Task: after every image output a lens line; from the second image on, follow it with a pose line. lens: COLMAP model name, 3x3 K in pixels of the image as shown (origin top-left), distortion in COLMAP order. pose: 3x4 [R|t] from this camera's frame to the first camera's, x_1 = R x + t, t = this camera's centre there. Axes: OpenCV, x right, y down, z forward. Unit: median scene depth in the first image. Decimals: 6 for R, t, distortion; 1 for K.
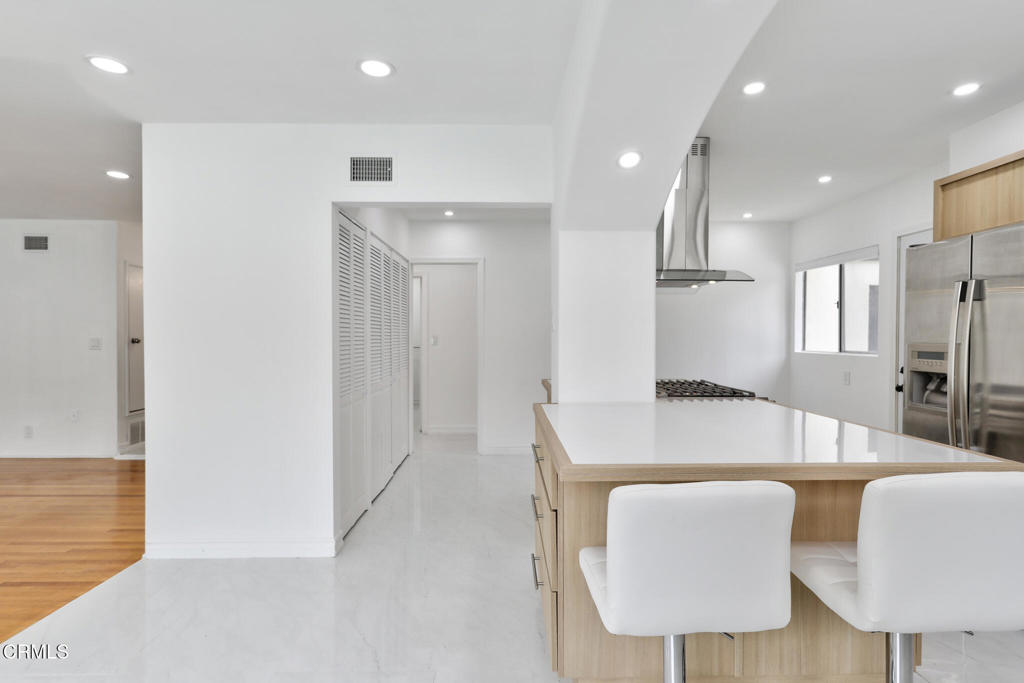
lens RADIAL K [[497.8, 0, 511.9], [0, 497.8, 338.7], [0, 0, 1]] dist [0.002174, 0.000186]
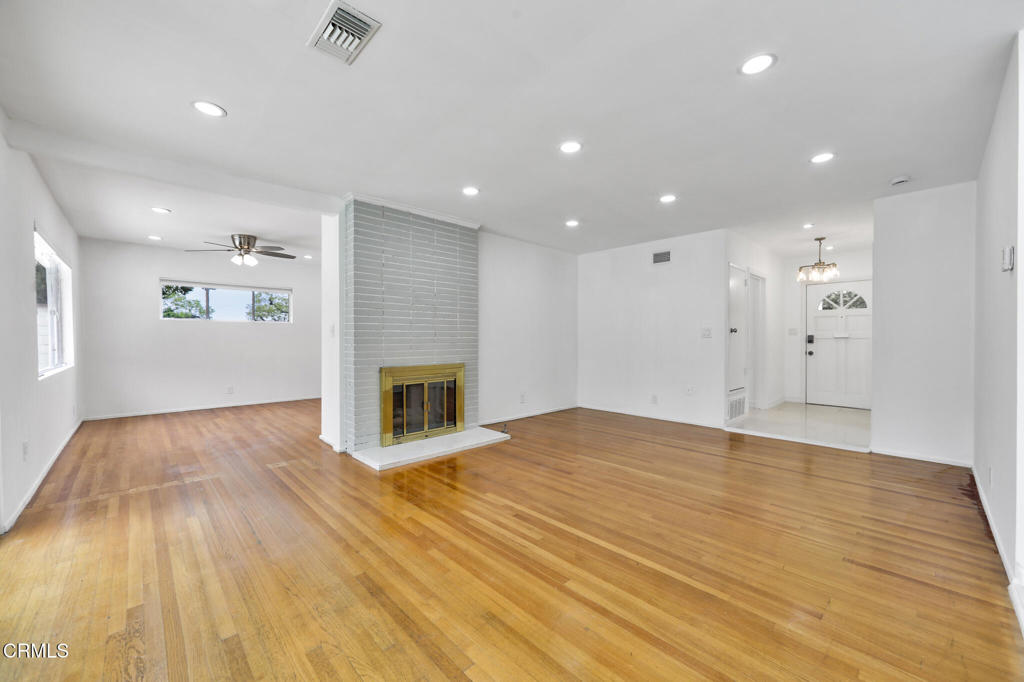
lens RADIAL K [[397.1, 0, 513.2], [0, 397.1, 342.1], [0, 0, 1]] dist [-0.005161, 0.002922]
pose [[0.679698, 0.004555, -0.733478, -0.820001], [-0.005556, 0.999984, 0.001061, 0.062125], [0.733471, 0.003354, 0.679713, -0.006544]]
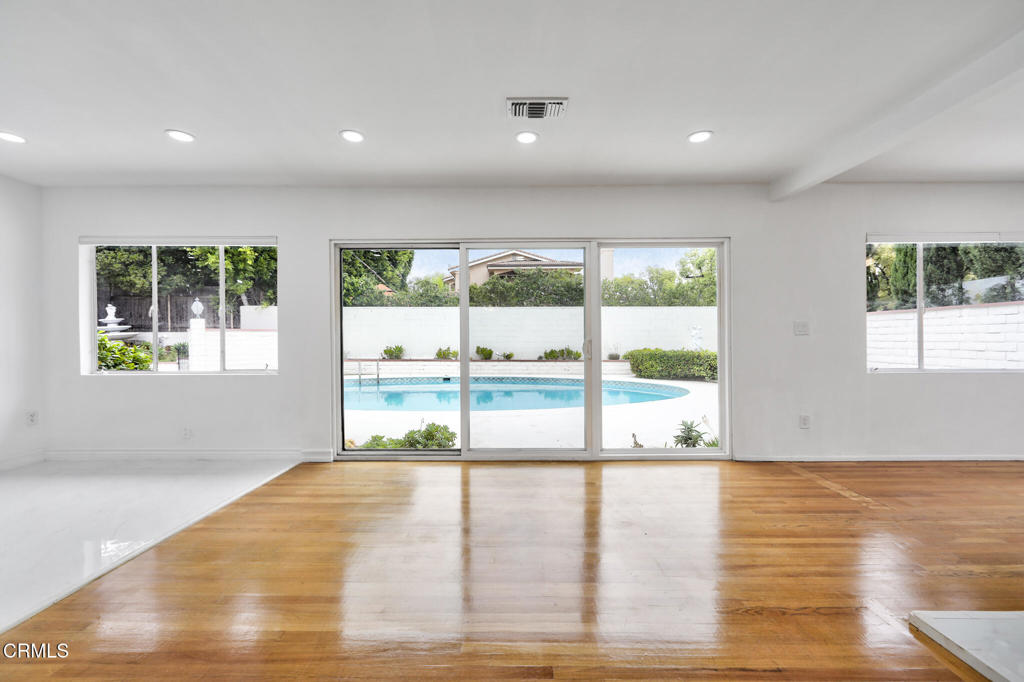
lens RADIAL K [[397.1, 0, 513.2], [0, 397.1, 342.1], [0, 0, 1]] dist [-0.005161, 0.002922]
pose [[-0.999738, 0.003384, 0.022655, -1.425703], [0.003740, 0.999870, 0.015685, 0.056056], [-0.022599, 0.015765, -0.999620, 1.049351]]
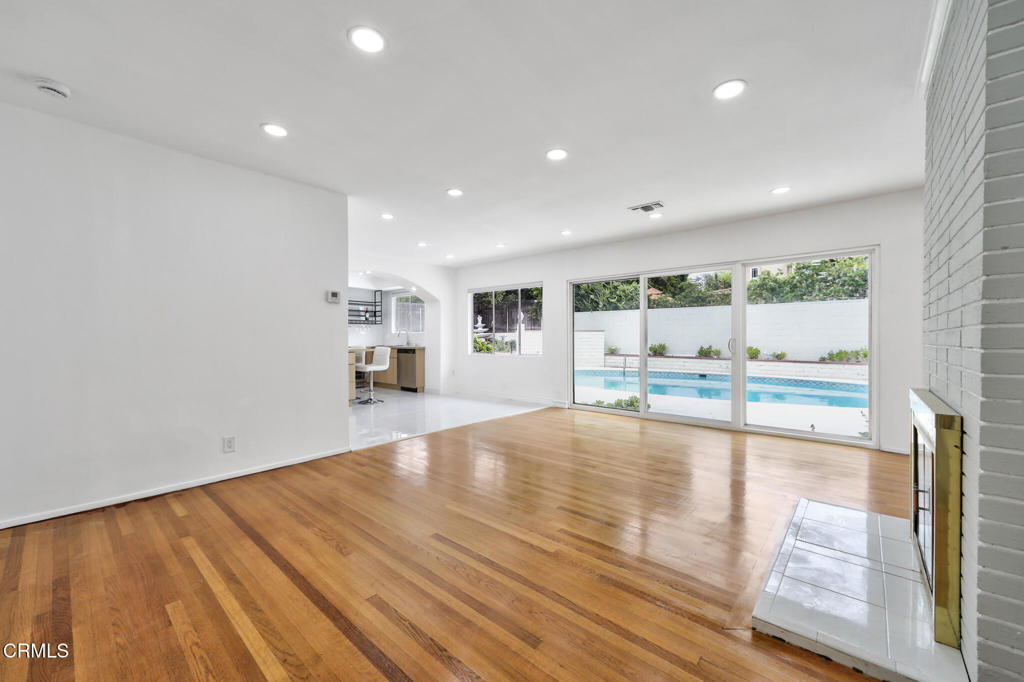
lens RADIAL K [[401.1, 0, 512.7], [0, 401.1, 341.5], [0, 0, 1]] dist [-0.000902, 0.000266]
pose [[-0.741857, -0.004646, 0.670541, -2.079498], [0.006596, 0.999877, 0.014227, 0.051631], [-0.670525, 0.014977, -0.741736, 1.644679]]
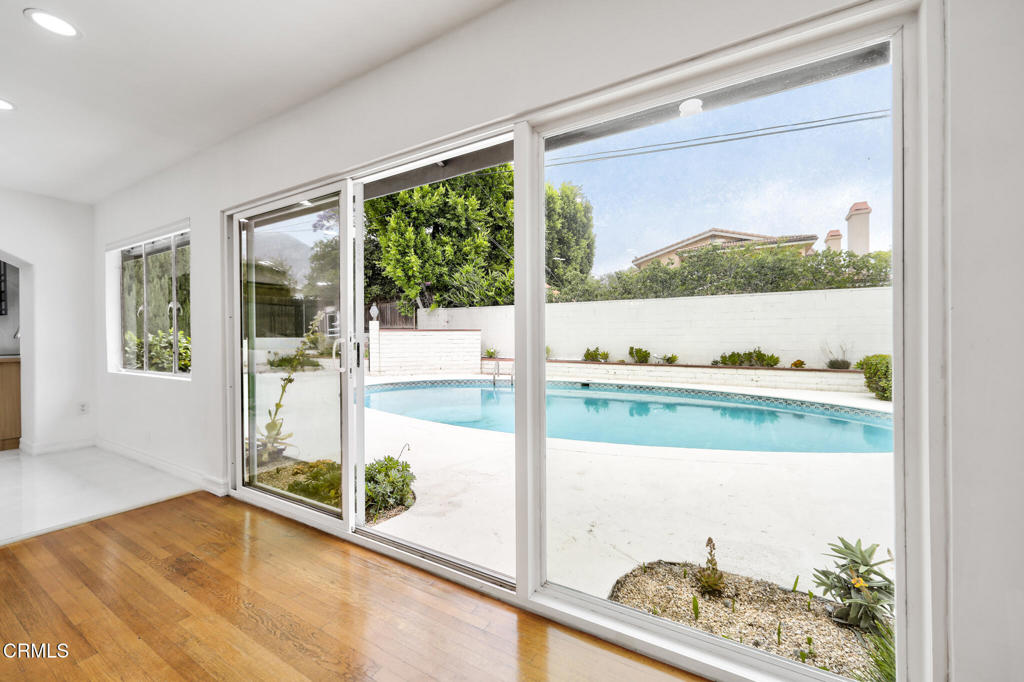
lens RADIAL K [[397.1, 0, 513.2], [0, 397.1, 342.1], [0, 0, 1]] dist [-0.005161, 0.002922]
pose [[-0.857979, 0.000052, 0.513685, -1.940290], [0.008847, 0.999853, 0.014677, 0.063975], [-0.513609, 0.017137, -0.857853, 0.273436]]
